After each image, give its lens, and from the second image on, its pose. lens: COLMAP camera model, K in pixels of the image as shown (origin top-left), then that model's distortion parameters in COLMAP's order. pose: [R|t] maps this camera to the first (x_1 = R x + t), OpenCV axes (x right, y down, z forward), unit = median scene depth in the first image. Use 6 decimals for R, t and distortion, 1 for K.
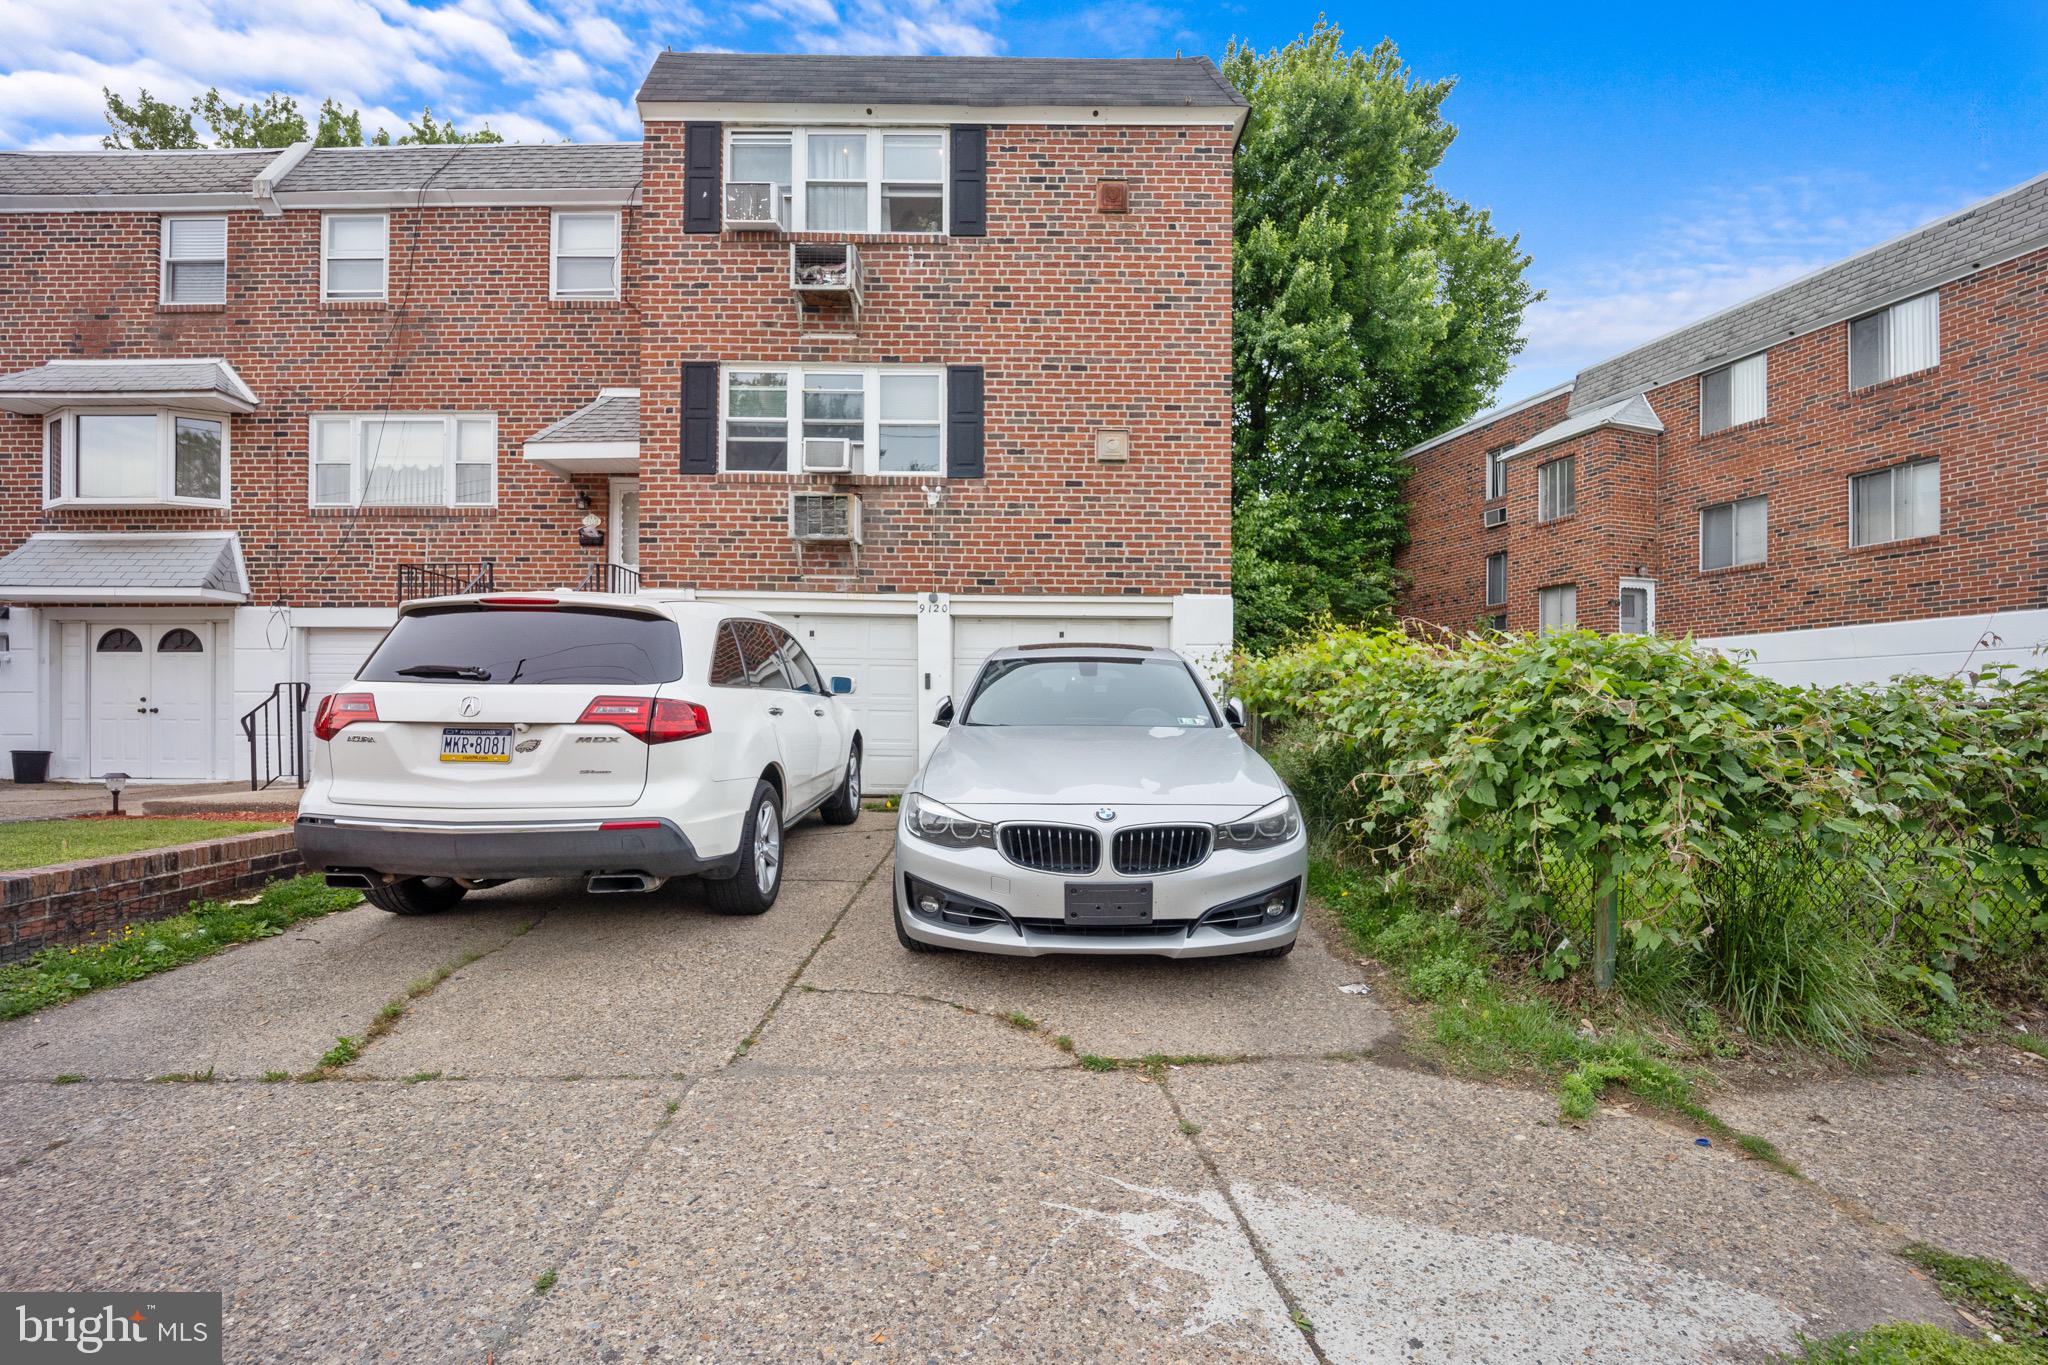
lens RADIAL K [[862.2, 0, 1023.6], [0, 862.2, 700.3], [0, 0, 1]] dist [-0.022661, -0.000286]
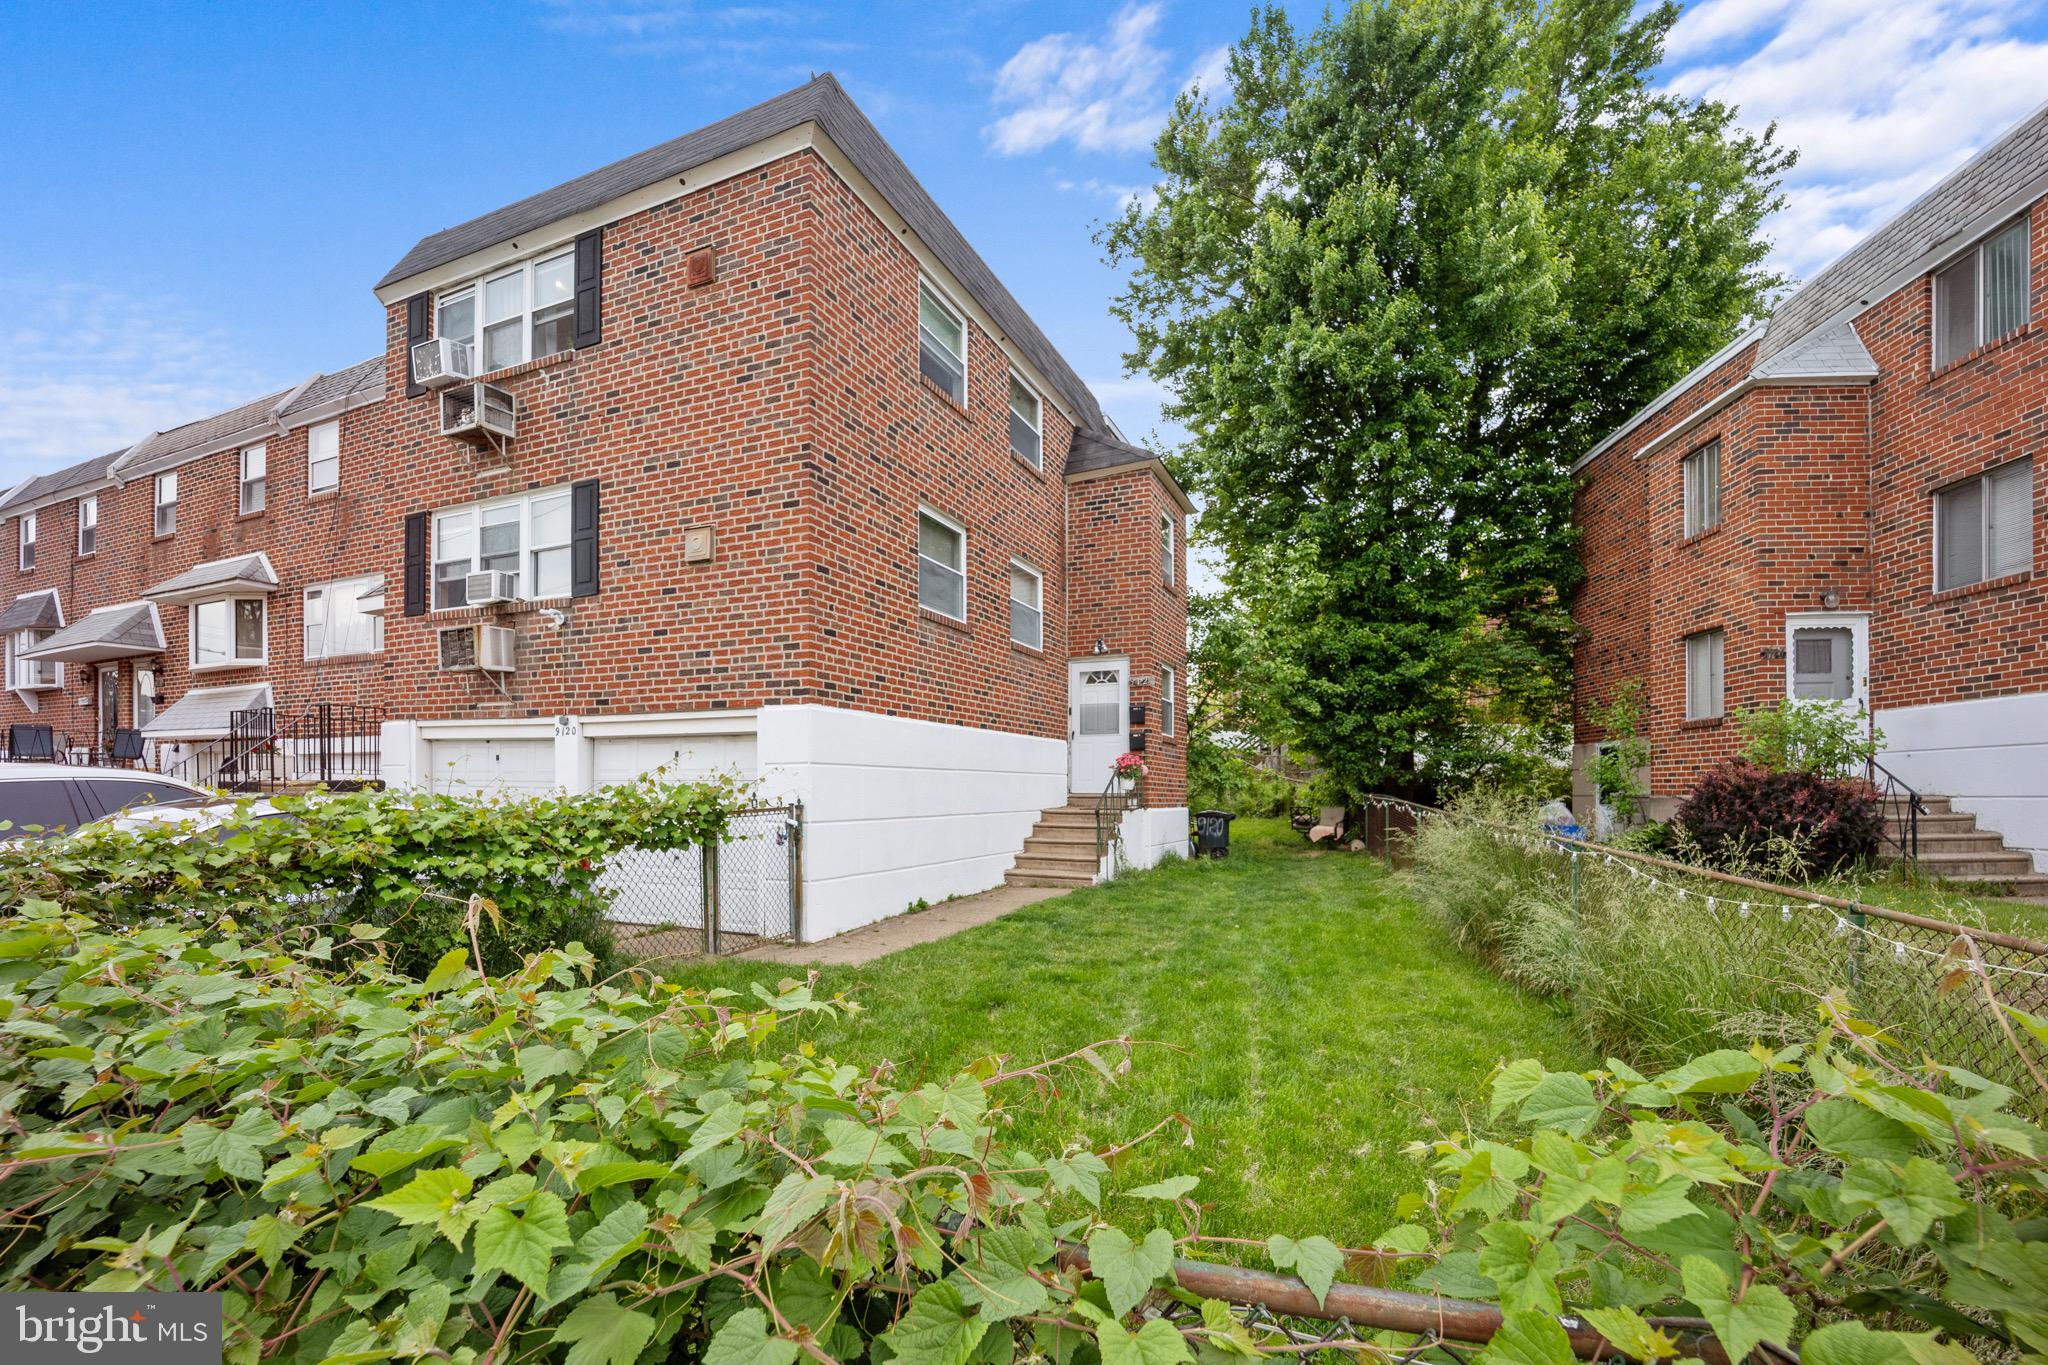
lens RADIAL K [[856.5, 0, 1029.4], [0, 856.5, 769.1], [0, 0, 1]] dist [-0.016746, 0.000191]
pose [[0.914836, -0.012631, -0.403628, 0.775306], [0.011304, 0.999920, -0.005670, -0.051629], [0.403667, 0.000625, 0.914906, 0.320239]]
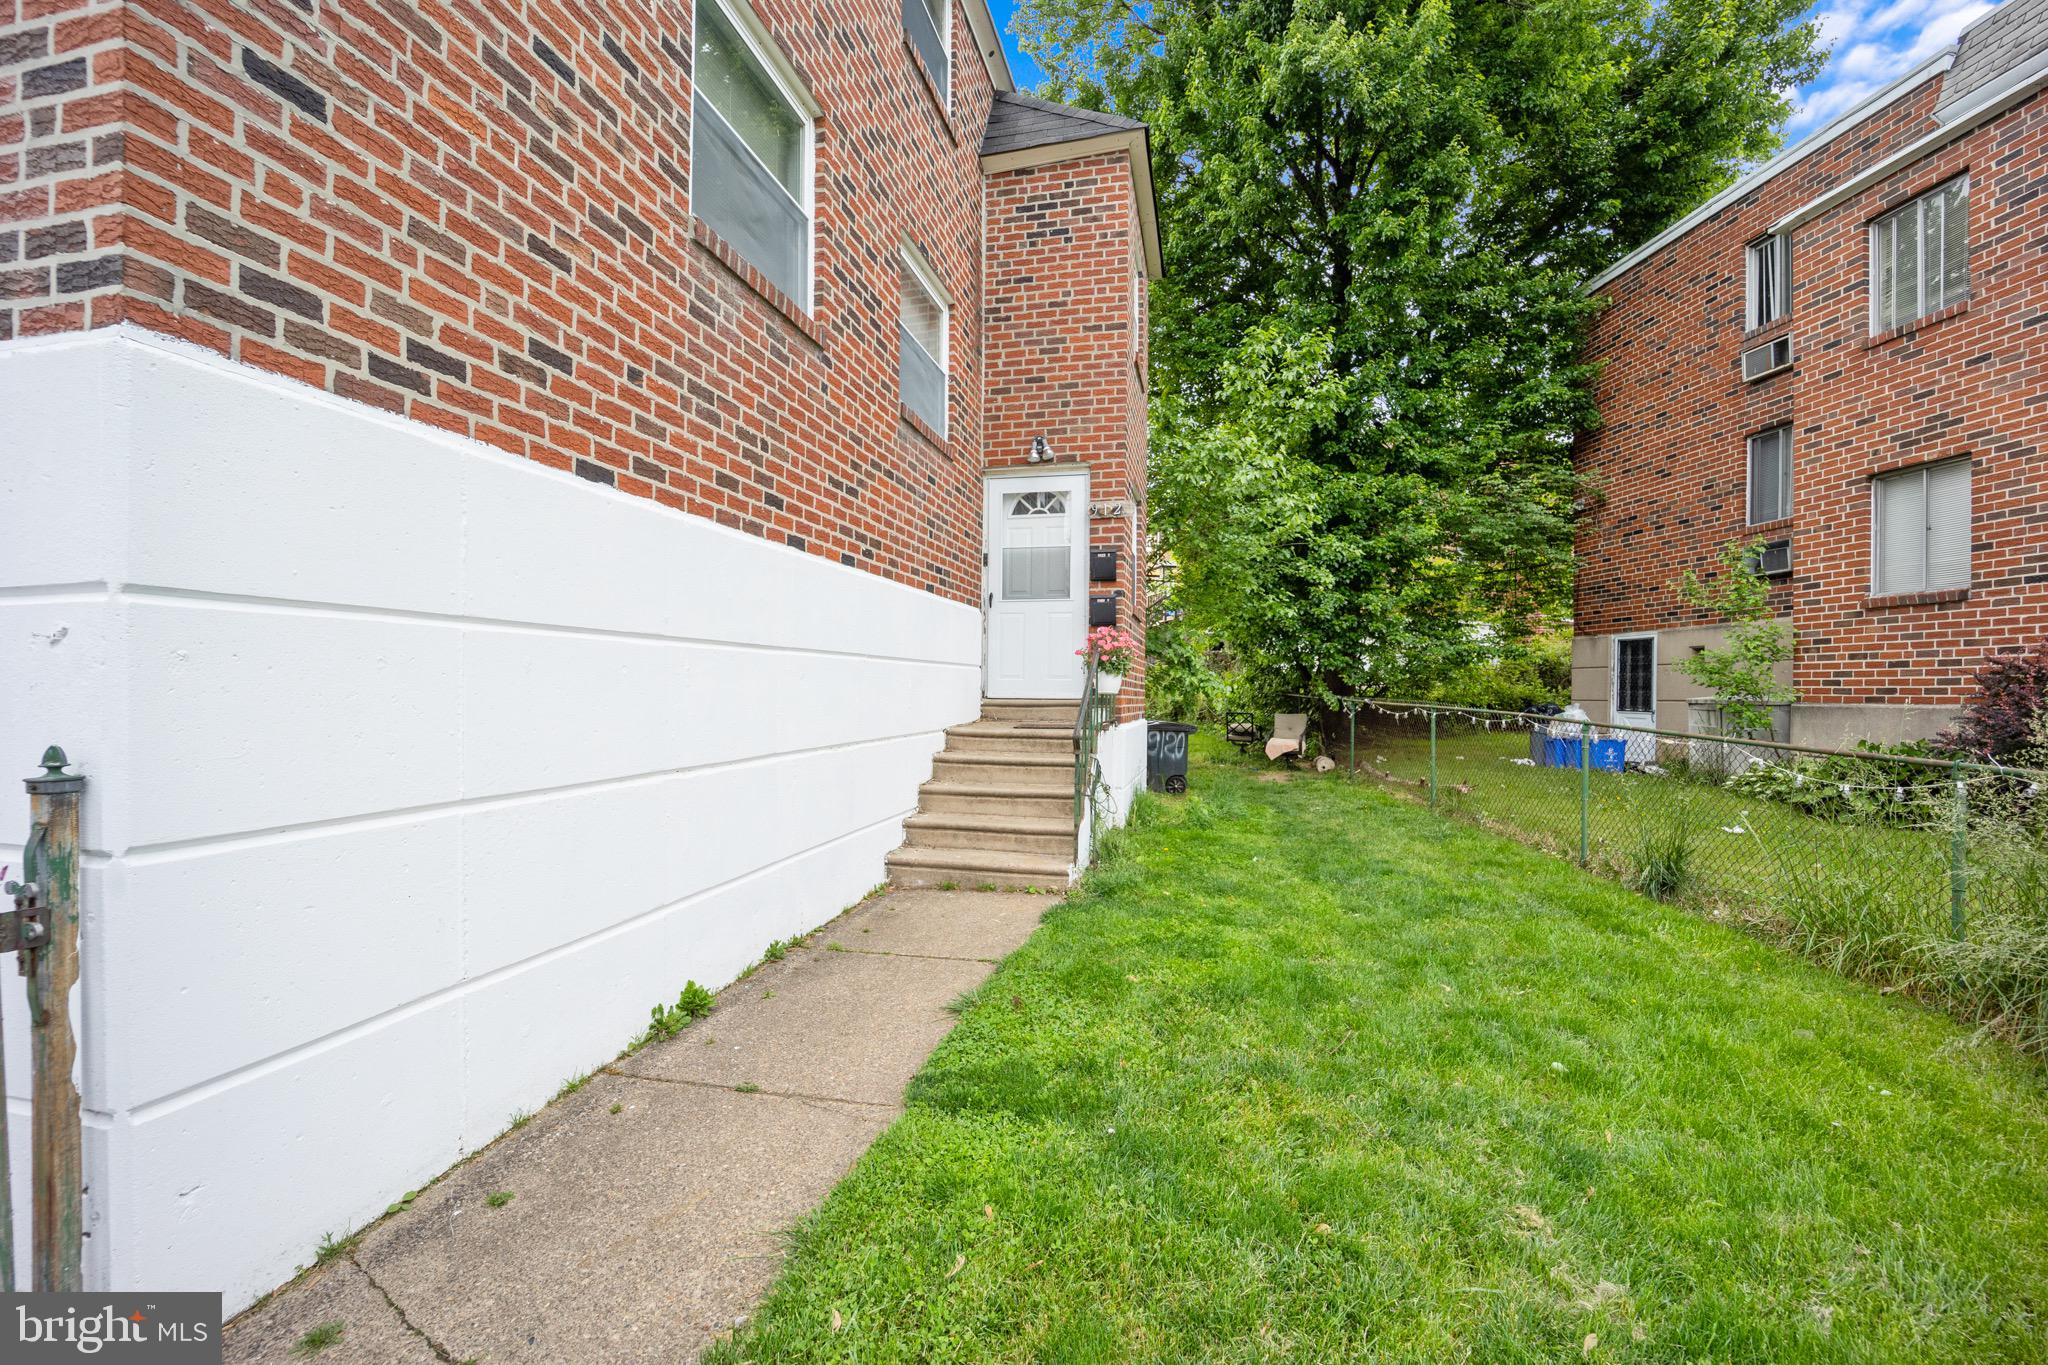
lens RADIAL K [[843.5, 0, 1014.3], [0, 843.5, 674.0], [0, 0, 1]] dist [-0.019104, 0.000051]
pose [[0.972522, -0.002610, -0.232796, 0.478416], [0.003819, 0.999981, 0.004743, -0.046349], [0.232780, -0.005502, 0.972514, 0.859541]]
